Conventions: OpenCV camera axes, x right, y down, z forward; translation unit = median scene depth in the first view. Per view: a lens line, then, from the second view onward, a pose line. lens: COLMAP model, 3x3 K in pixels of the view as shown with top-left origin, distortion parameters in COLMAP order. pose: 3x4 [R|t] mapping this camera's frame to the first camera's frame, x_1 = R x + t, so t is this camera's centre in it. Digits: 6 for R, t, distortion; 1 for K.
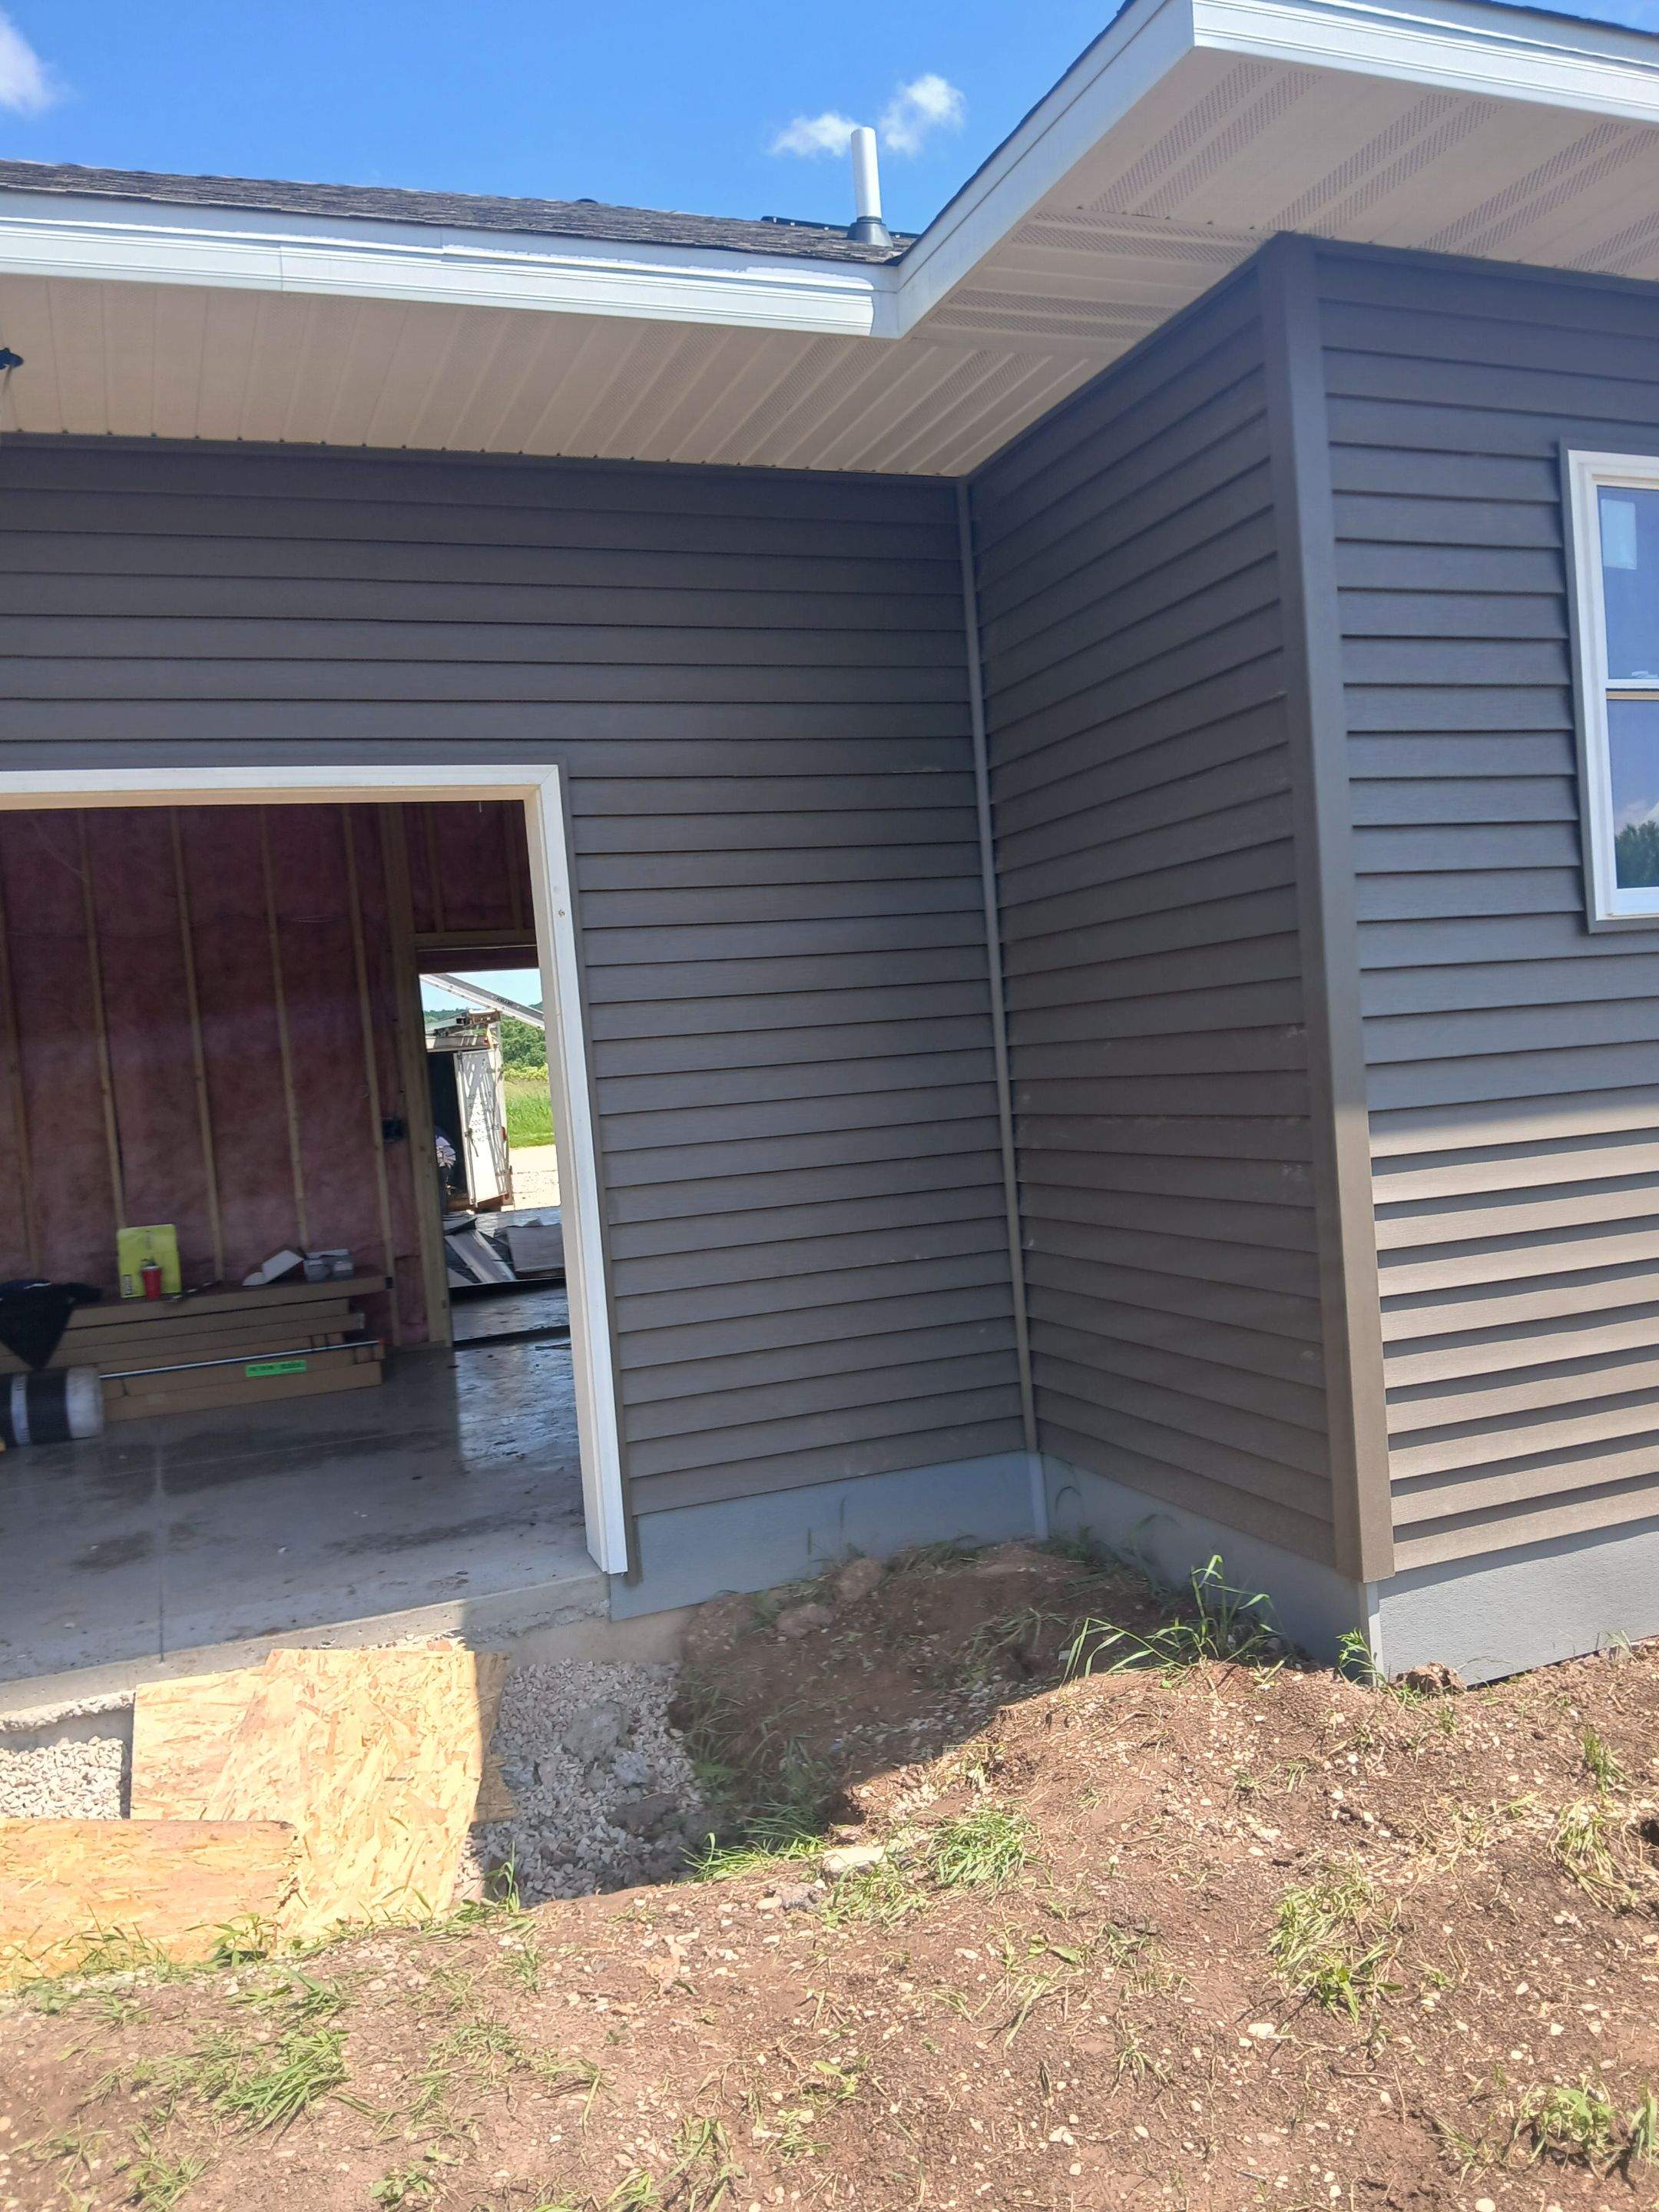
lens RADIAL K [[1771.1, 0, 857.2], [0, 1771.1, 1123.6], [0, 0, 1]] dist [0.049891, -0.087864]
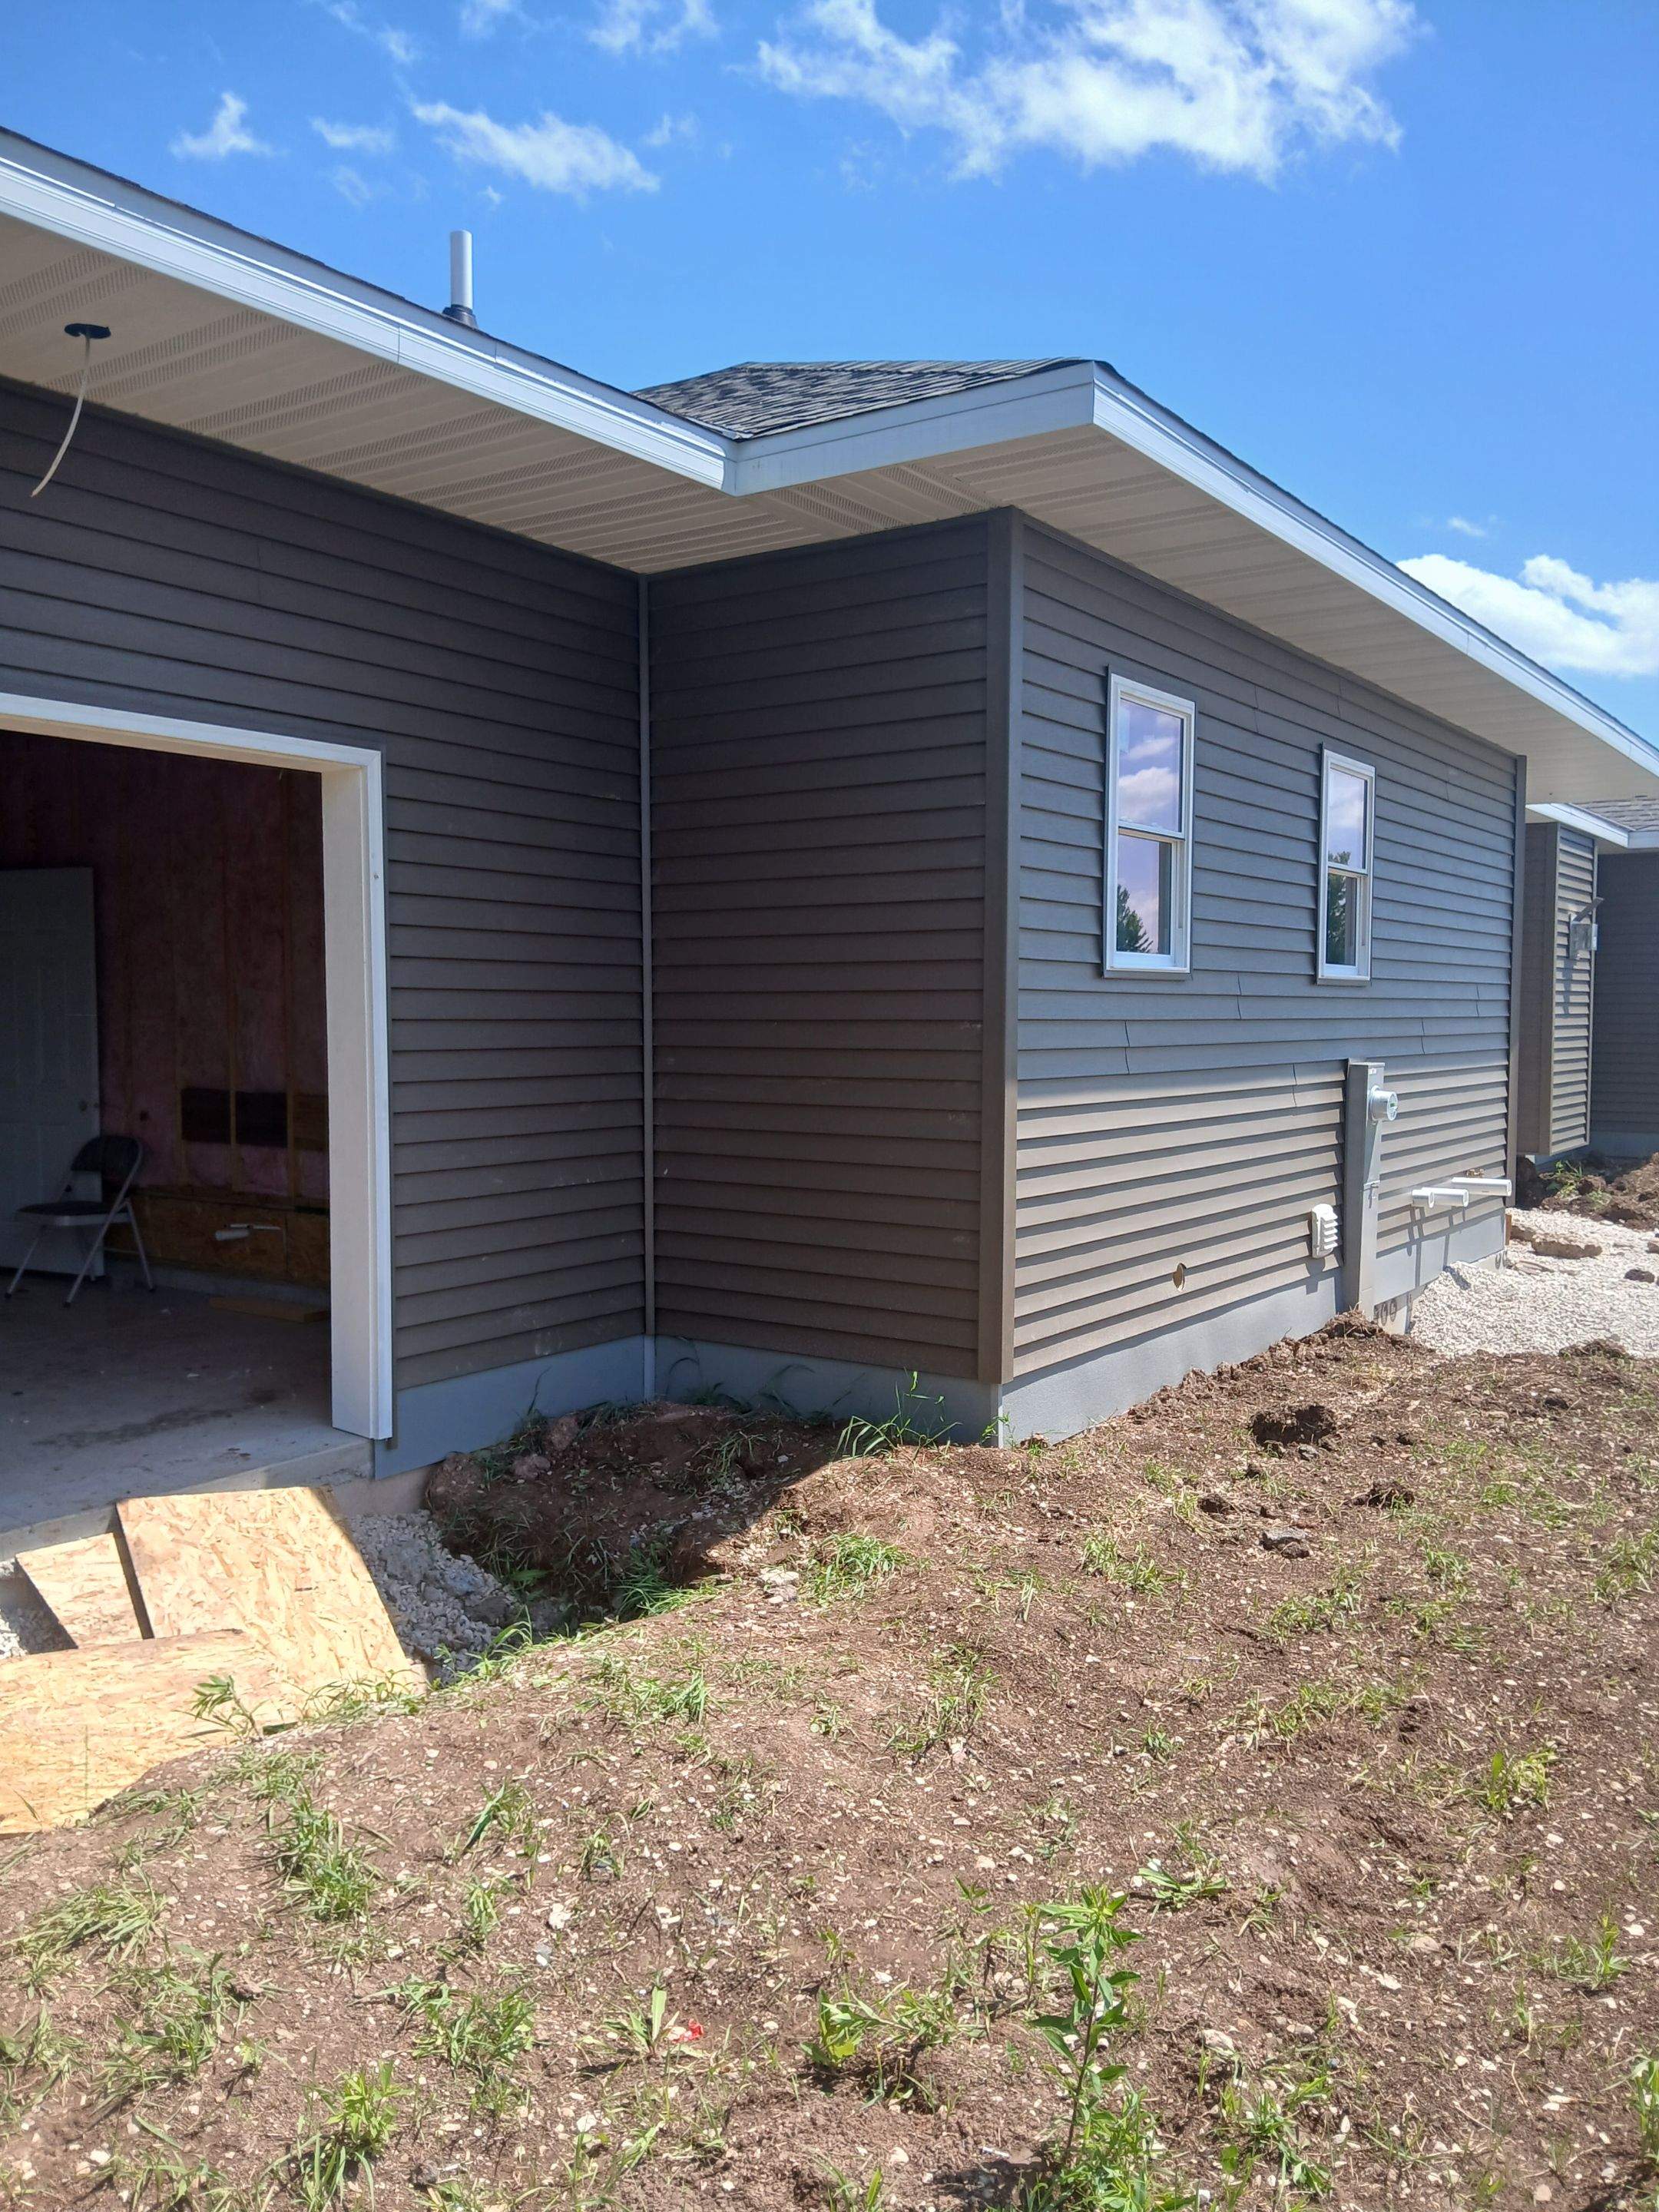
lens RADIAL K [[1736.7, 0, 820.9], [0, 1736.7, 1106.1], [0, 0, 1]] dist [0.059326, -0.097324]
pose [[0.829989, 0.046043, 0.555876, -0.591417], [-0.042186, 0.998915, -0.019751, 0.045473], [-0.556182, -0.007058, 0.831031, -0.139081]]
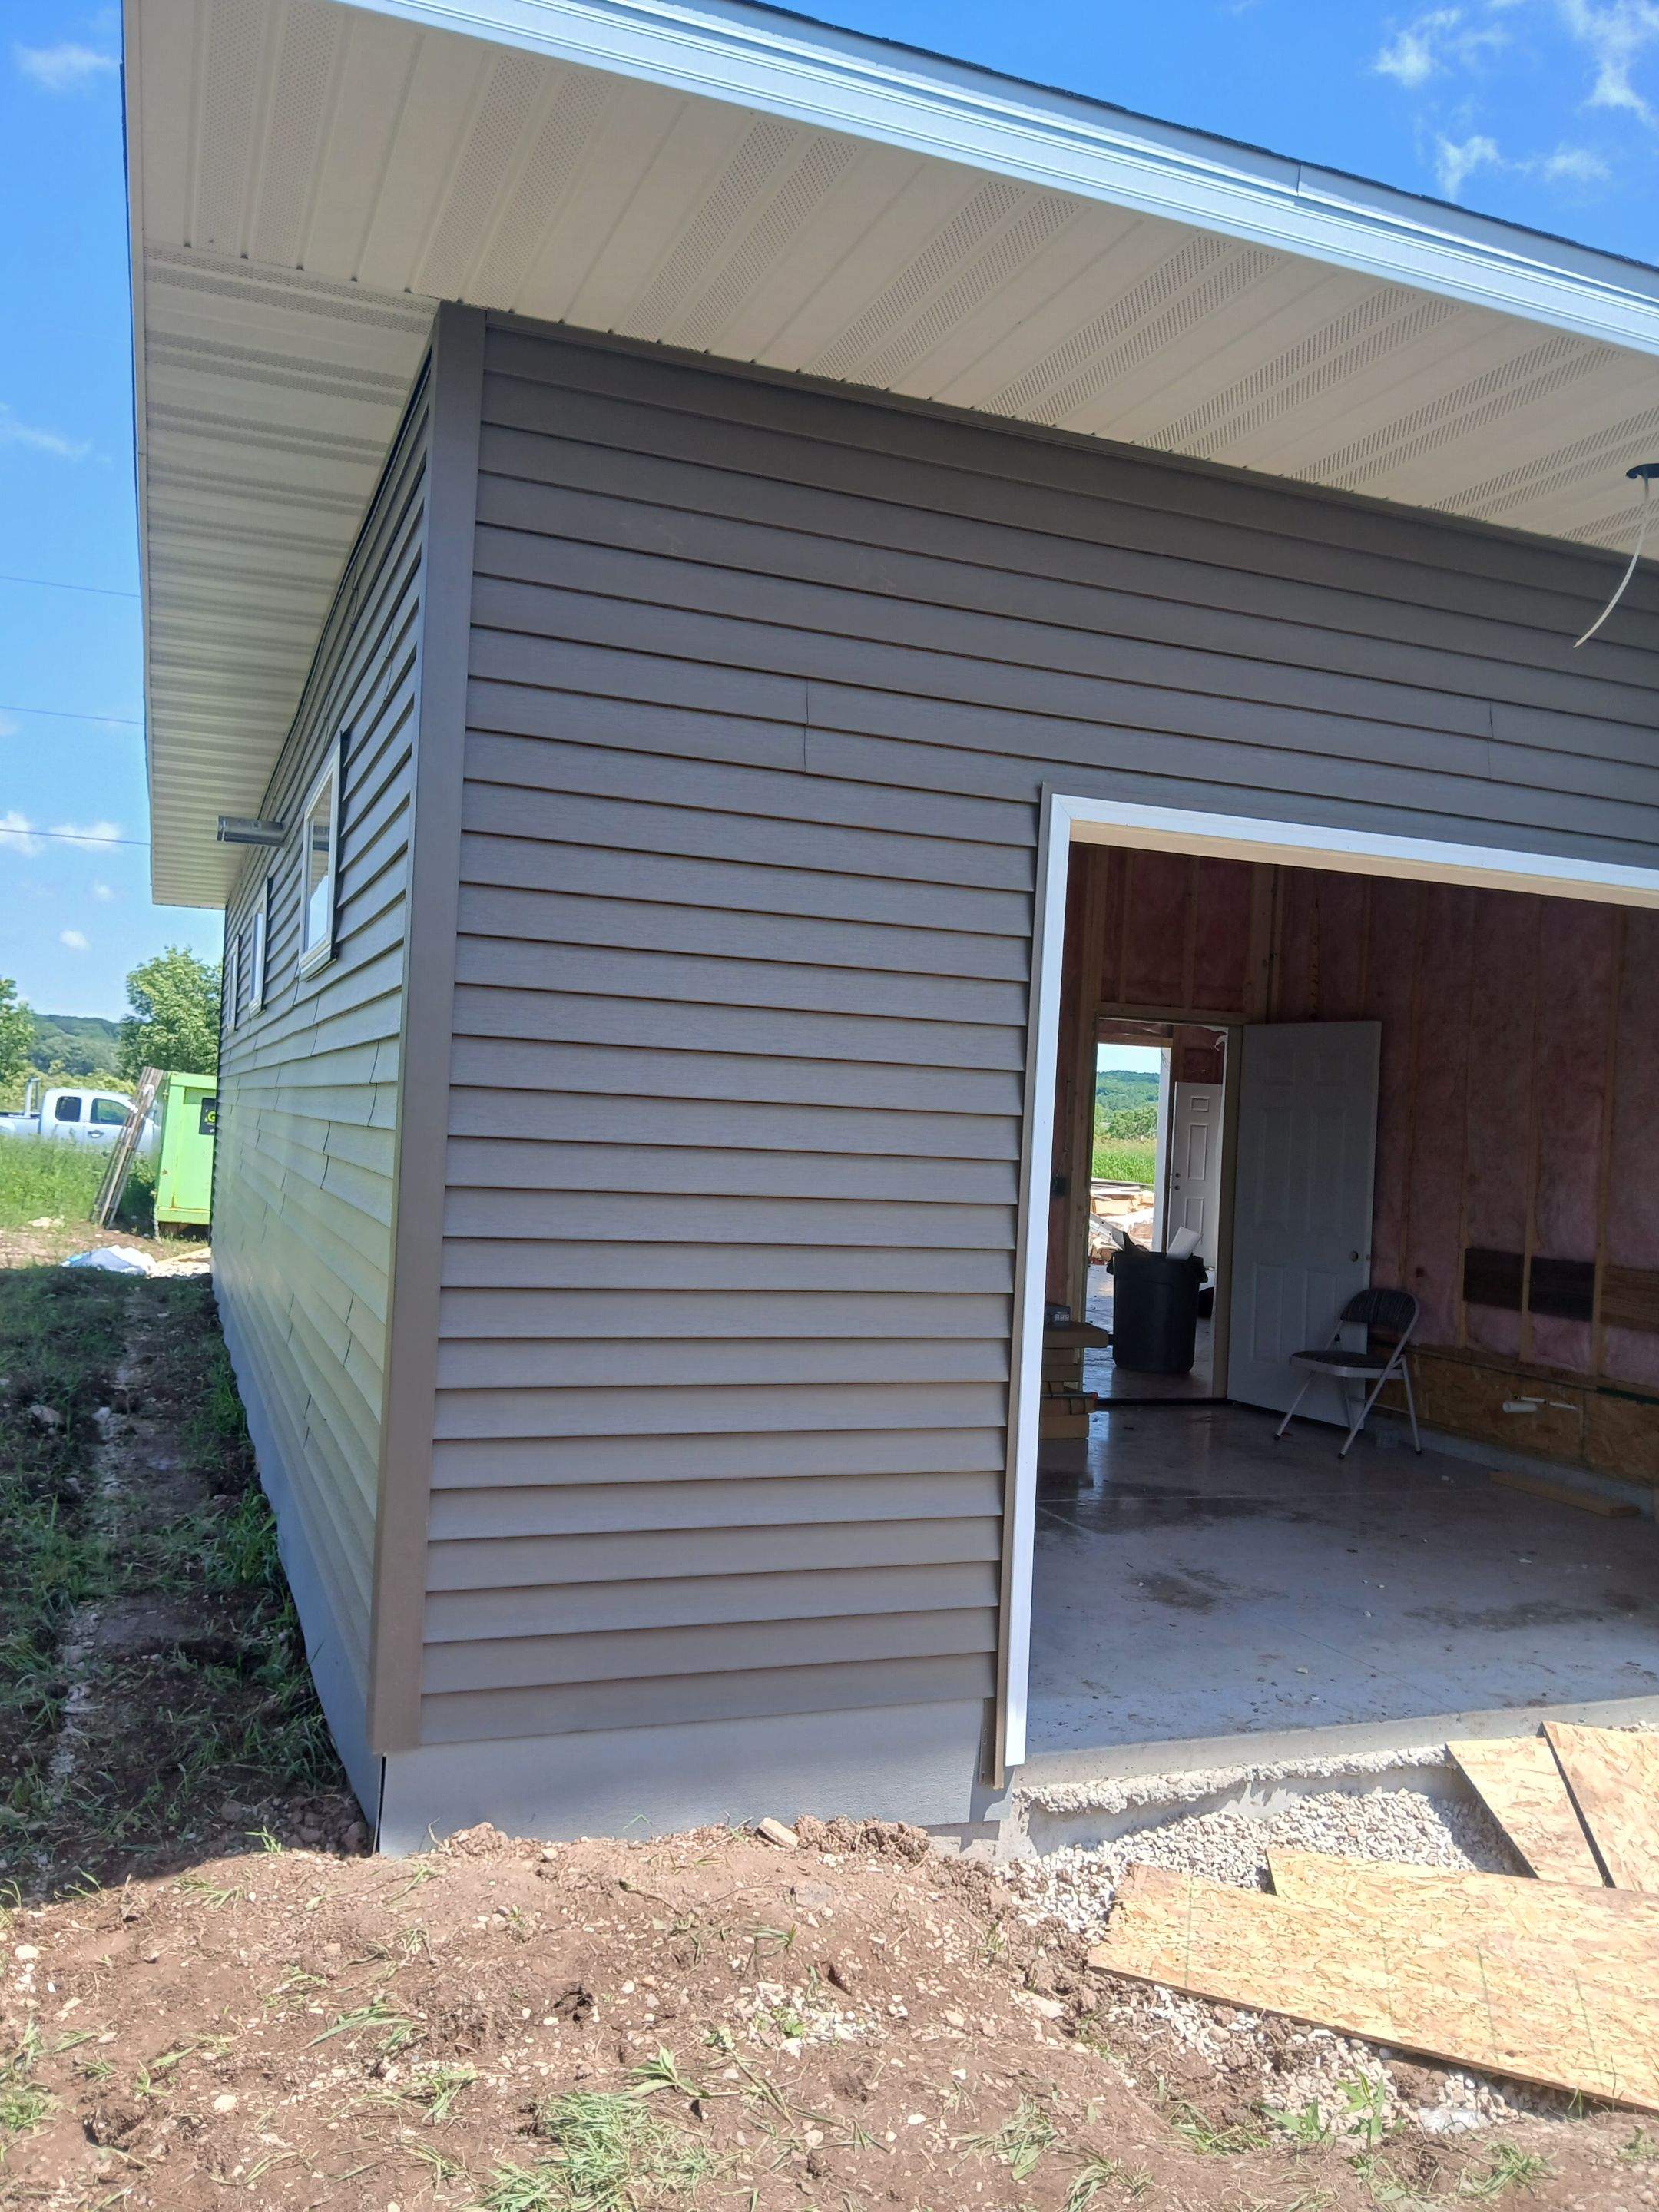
lens RADIAL K [[1771.1, 0, 858.0], [0, 1771.1, 1138.0], [0, 0, 1]] dist [0.049891, -0.087864]
pose [[0.991773, 0.127136, 0.014947, -0.786845], [-0.126559, 0.991351, -0.034737, 0.049940], [-0.019234, 0.032559, 0.999285, -0.022557]]
